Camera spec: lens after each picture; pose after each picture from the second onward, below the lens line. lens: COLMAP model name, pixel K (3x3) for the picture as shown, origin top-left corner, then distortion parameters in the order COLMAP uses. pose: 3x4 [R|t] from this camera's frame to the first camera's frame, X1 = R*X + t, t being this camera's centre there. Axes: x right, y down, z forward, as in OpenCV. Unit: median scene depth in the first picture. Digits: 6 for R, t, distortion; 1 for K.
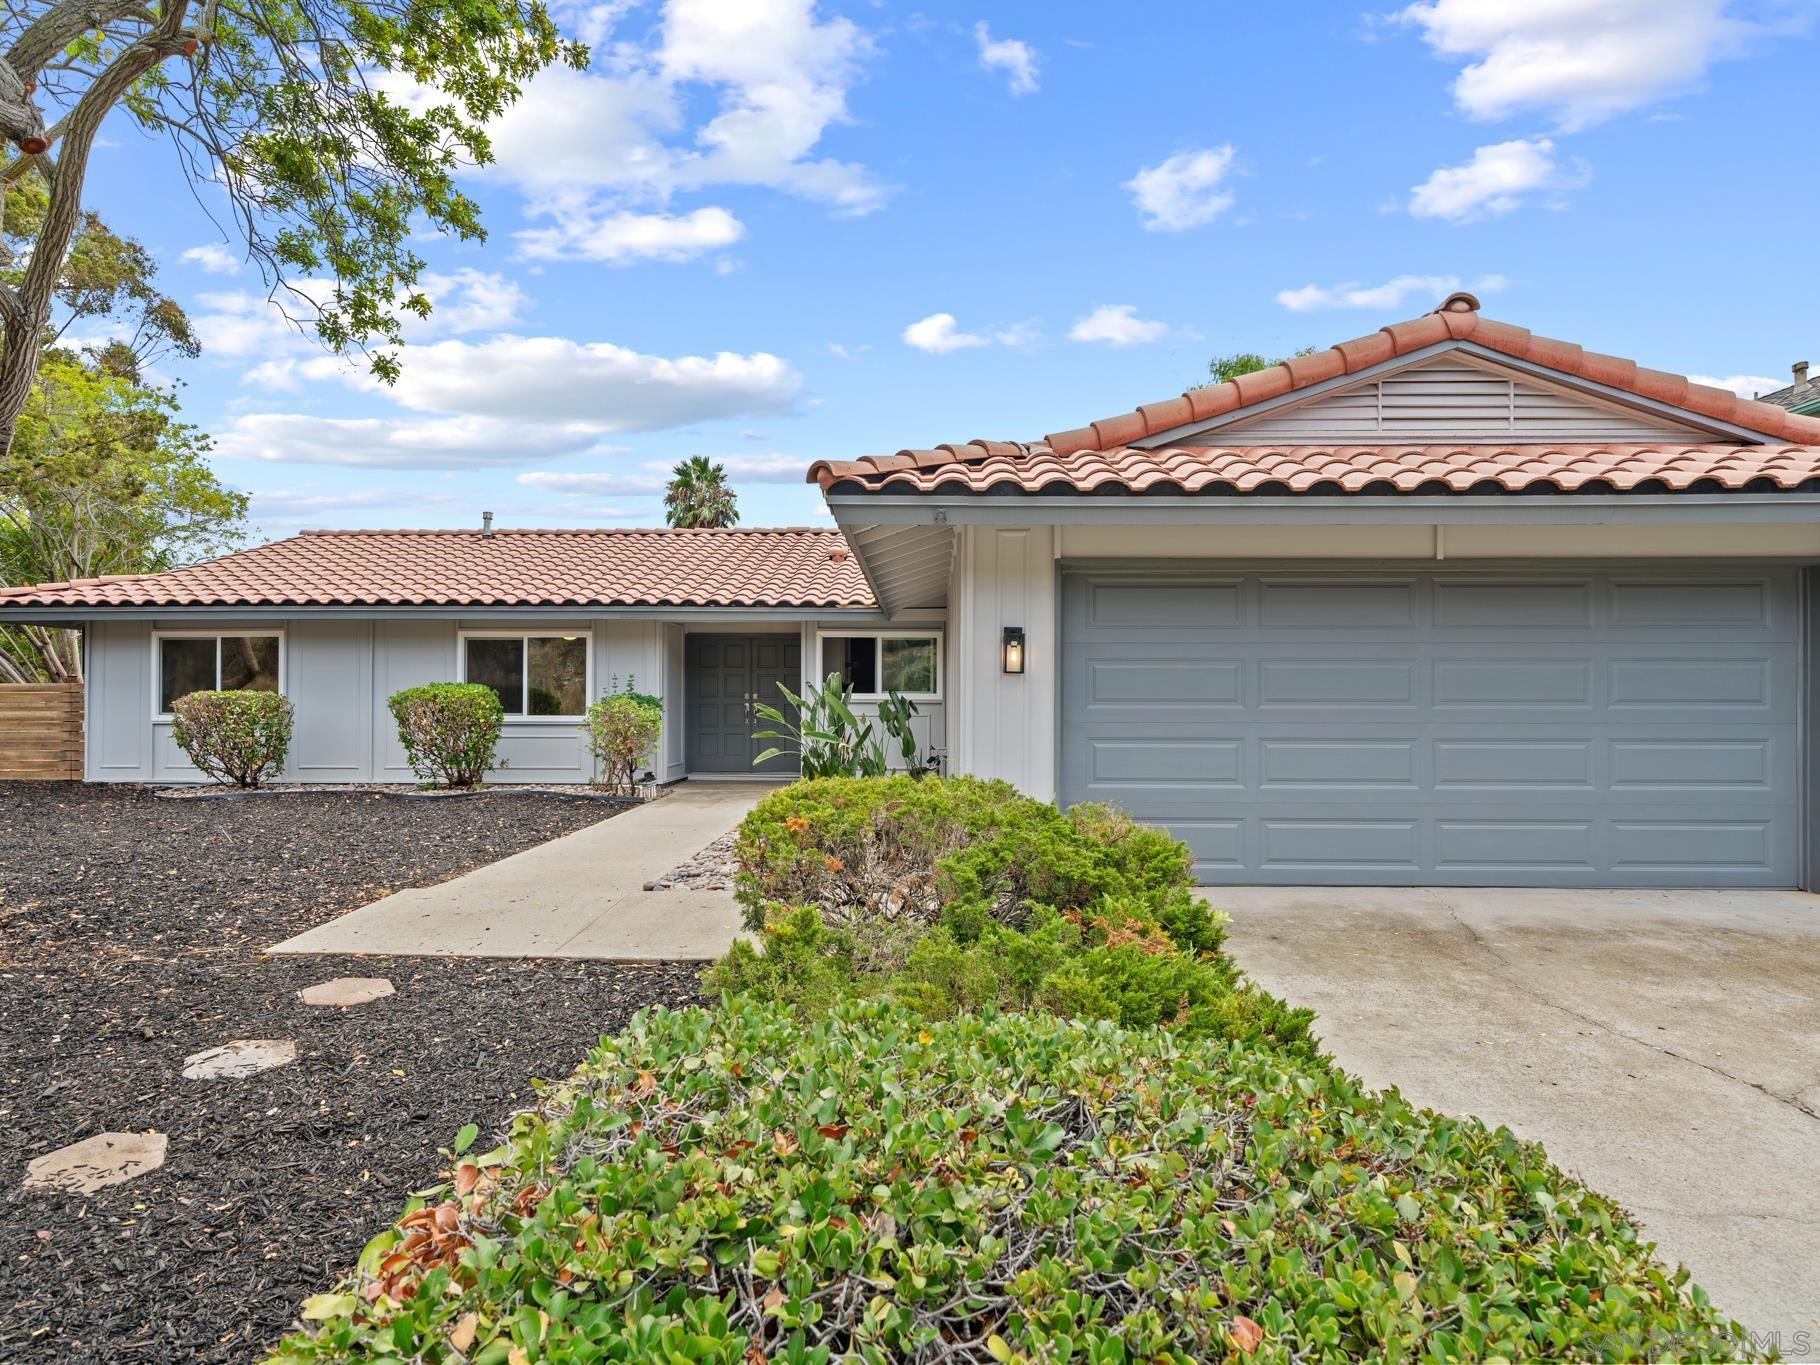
lens RADIAL K [[972.8, 0, 910.0], [0, 972.8, 682.5], [0, 0, 1]] dist [0.000189, -0.000114]
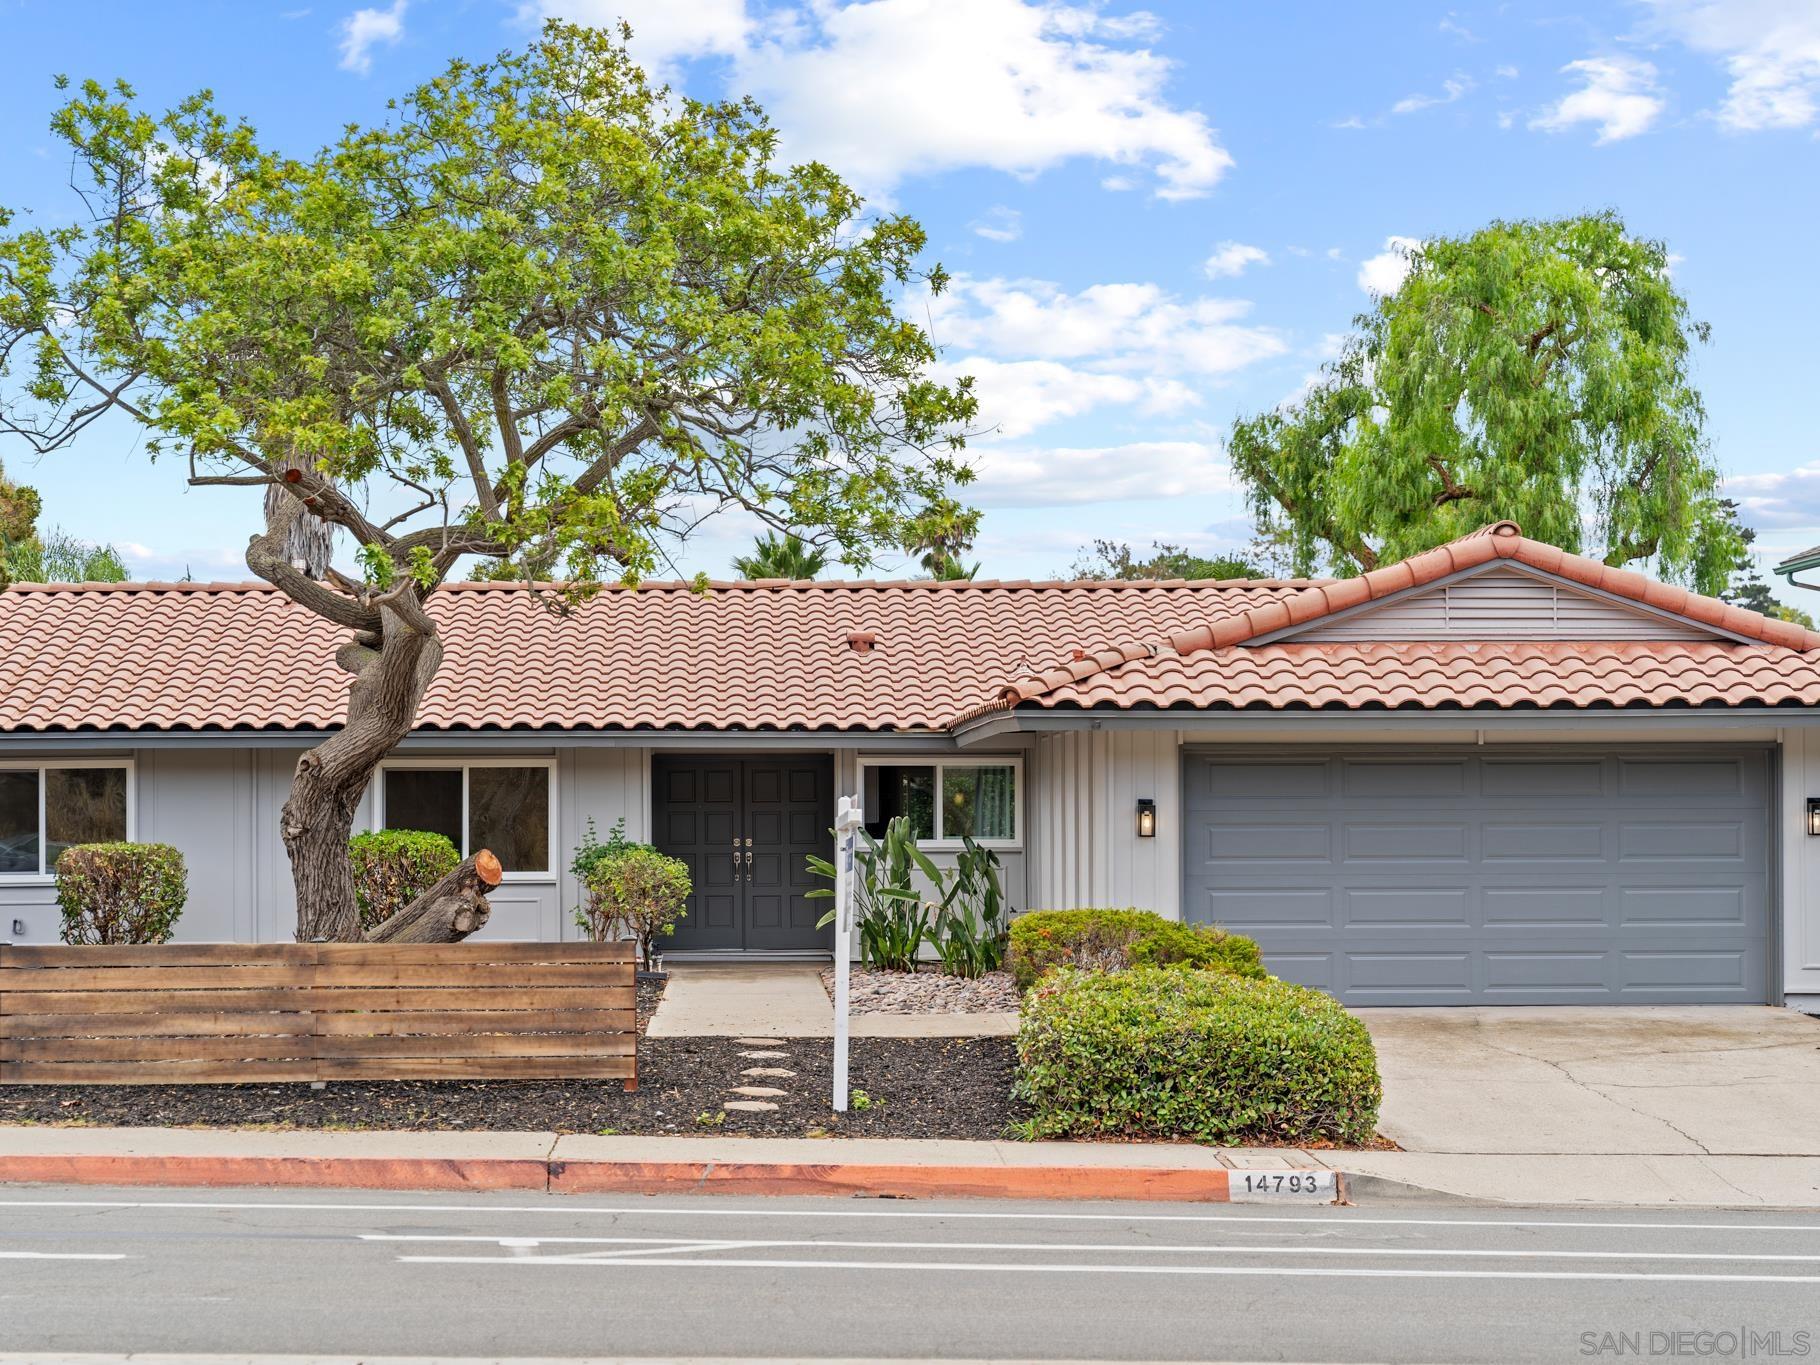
lens RADIAL K [[3060.7, 0, 910.0], [0, 3060.7, 682.5], [0, 0, 1]] dist [0.035203, 0.074486]
pose [[0.997143, -0.002934, 0.075483, -0.457934], [0.004707, 0.999717, -0.023327, -0.108811], [-0.075394, 0.023616, 0.996874, -2.697845]]
